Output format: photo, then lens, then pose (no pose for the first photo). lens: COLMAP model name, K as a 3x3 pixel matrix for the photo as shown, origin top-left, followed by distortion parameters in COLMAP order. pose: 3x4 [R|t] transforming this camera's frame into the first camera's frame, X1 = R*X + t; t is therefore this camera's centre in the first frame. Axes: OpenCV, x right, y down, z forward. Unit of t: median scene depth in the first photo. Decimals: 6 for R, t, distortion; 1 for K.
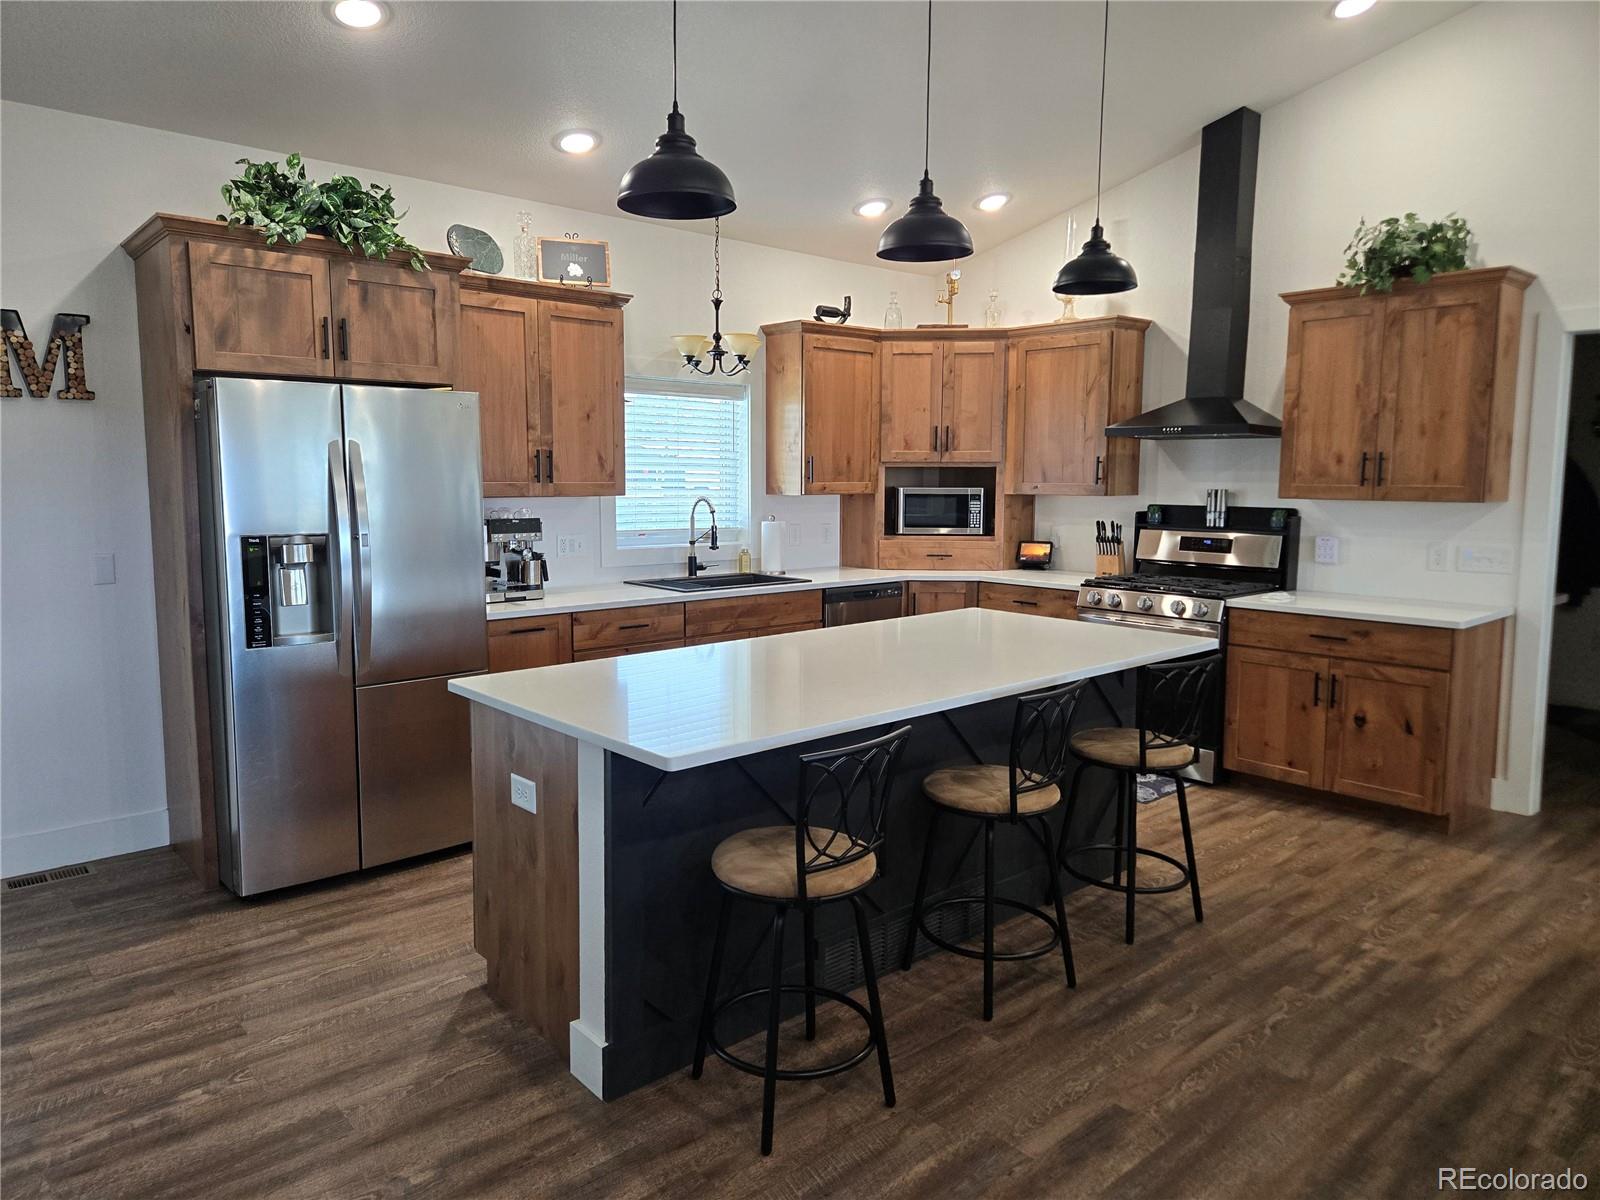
lens RADIAL K [[1071.8, 0, 780.7], [0, 1071.8, 579.5], [0, 0, 1]] dist [0.060986, -0.039847]
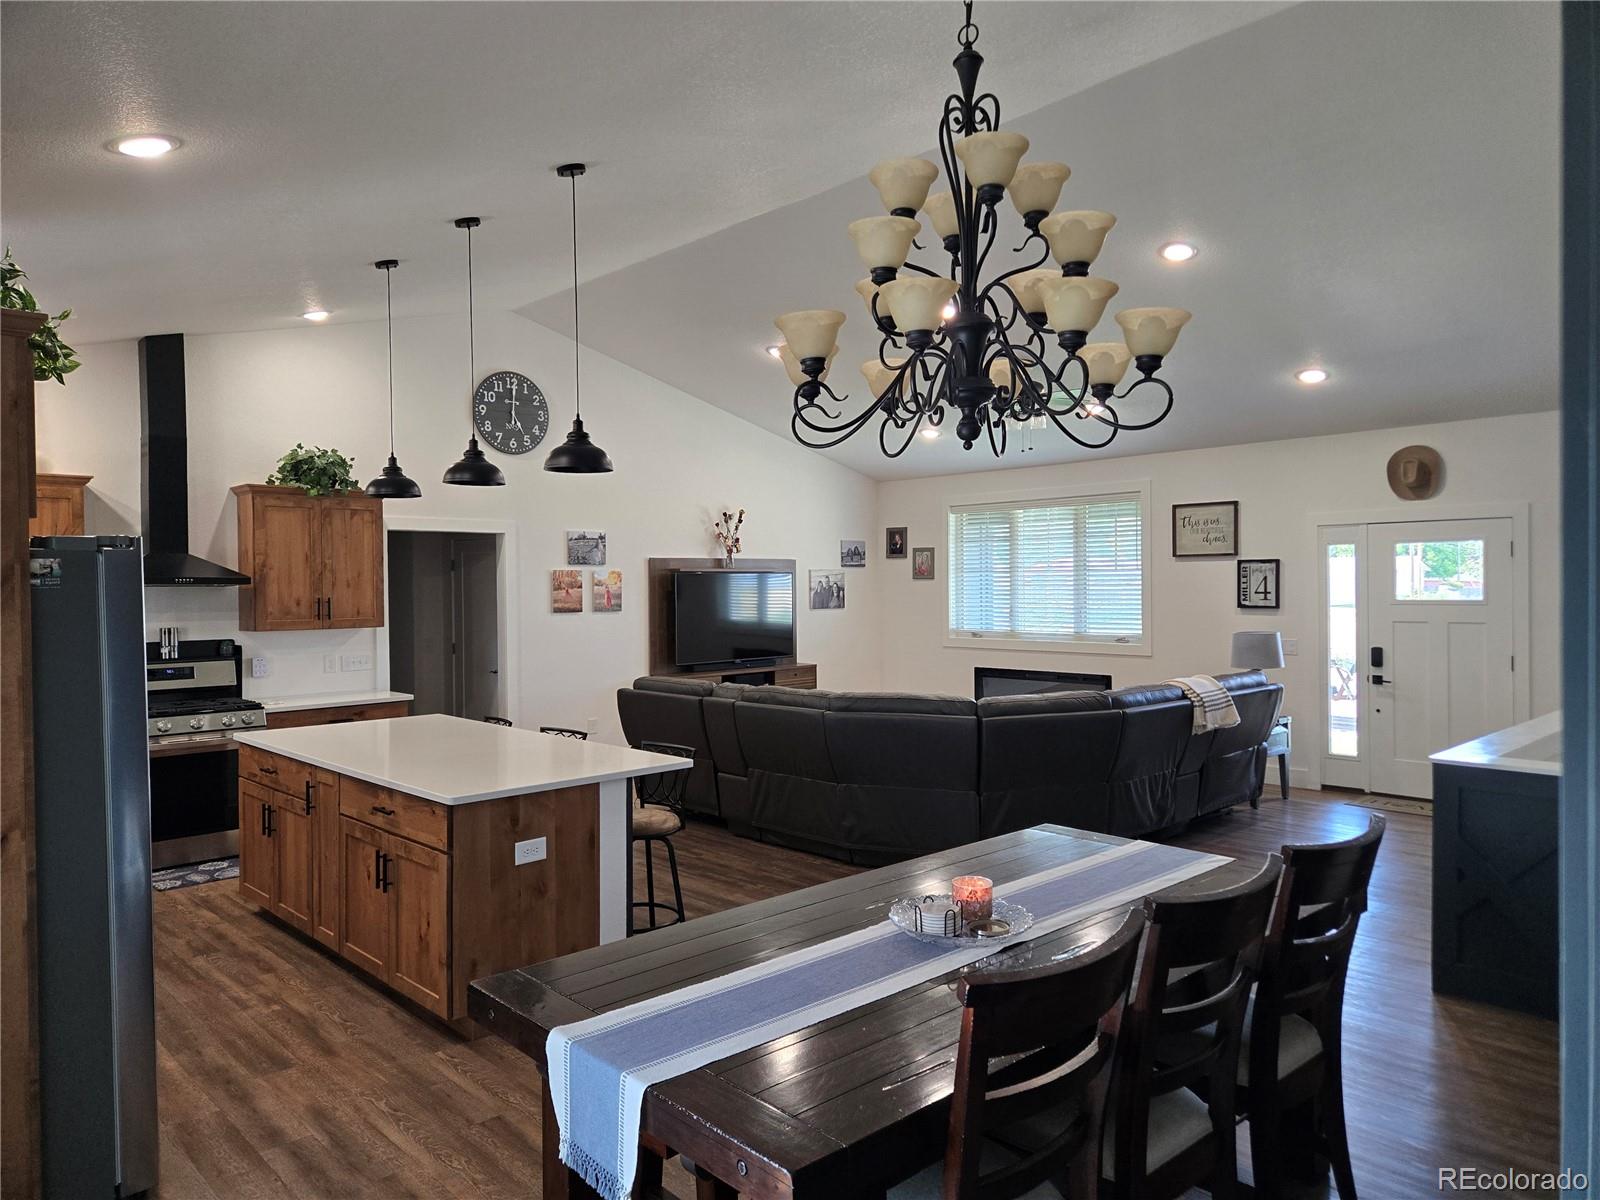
lens RADIAL K [[1071.8, 0, 802.3], [0, 1071.8, 596.3], [0, 0, 1]] dist [0.060986, -0.039847]
pose [[-0.047950, -0.015795, 0.998725, -0.999520], [0.111426, 0.993549, 0.021062, -0.075853], [-0.992615, 0.112294, -0.045881, 0.400849]]
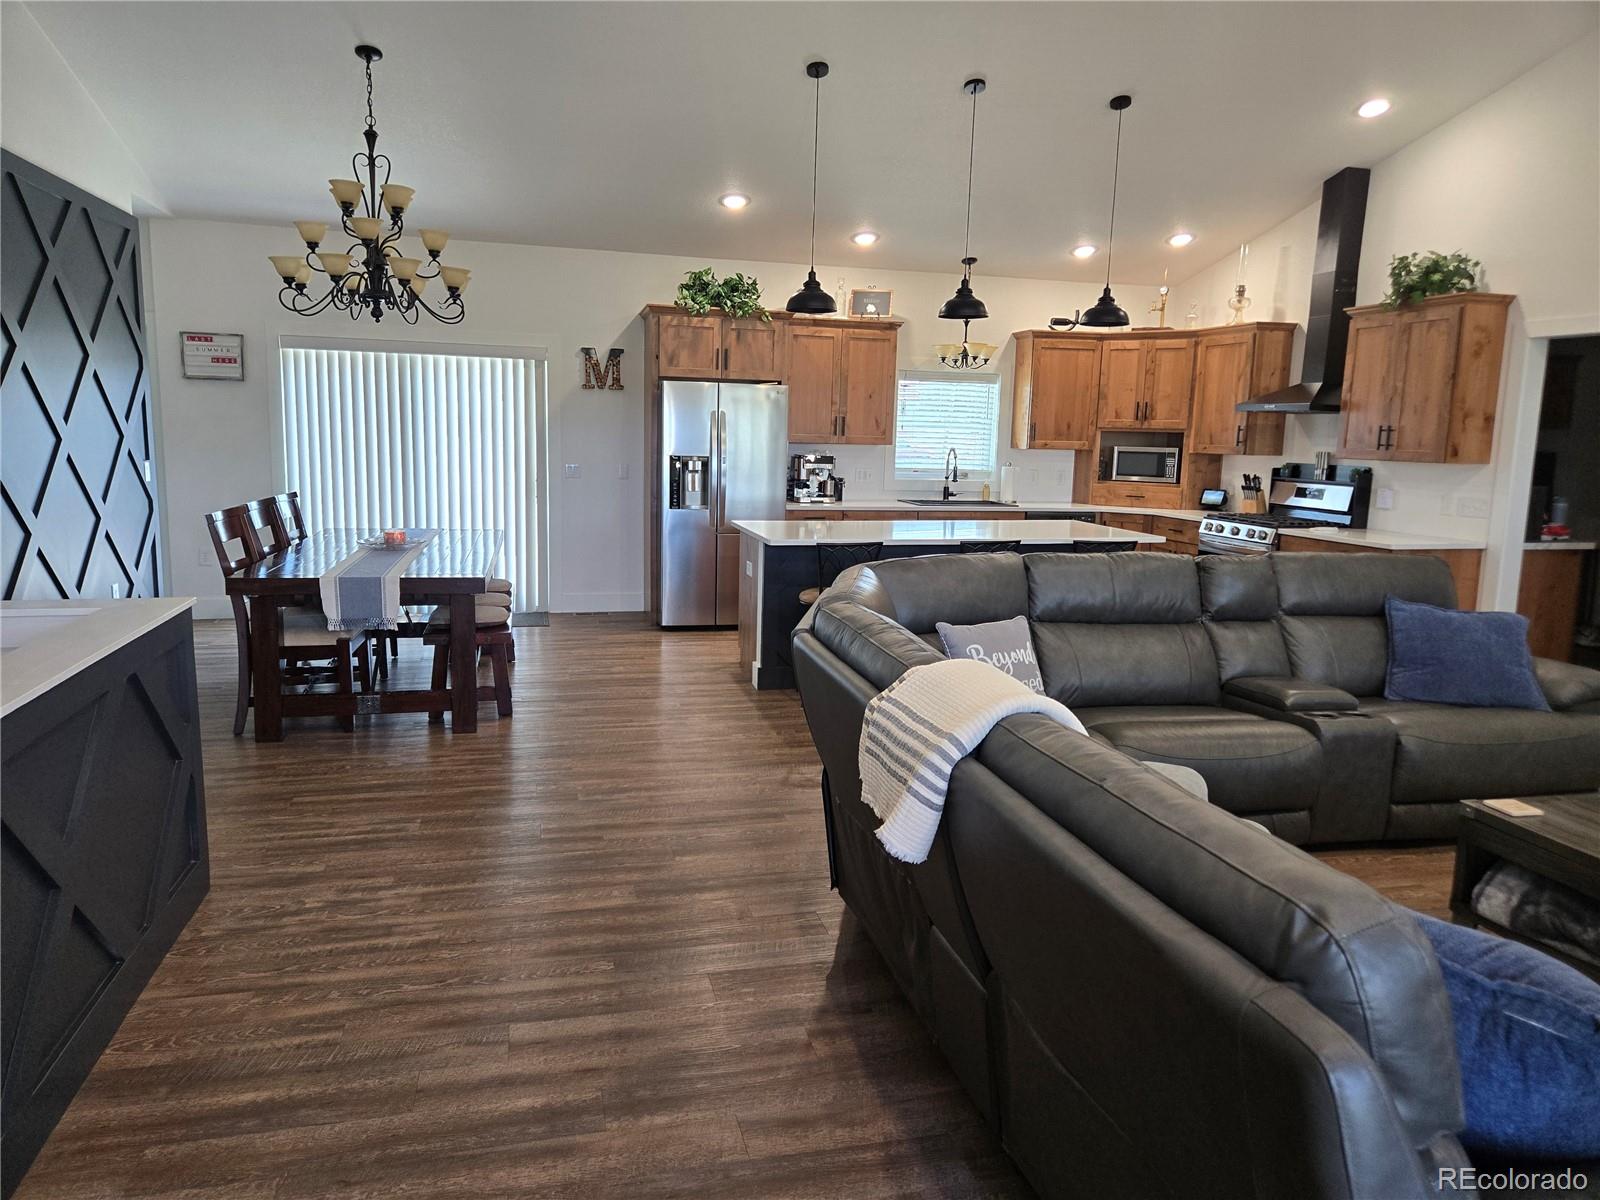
lens RADIAL K [[1071.8, 0, 787.4], [0, 1071.8, 591.5], [0, 0, 1]] dist [0.060986, -0.039847]
pose [[0.889085, 0.088075, -0.449189, 0.506351], [-0.068716, 0.995875, 0.059256, 0.063699], [0.452555, -0.021817, 0.891470, -0.583860]]
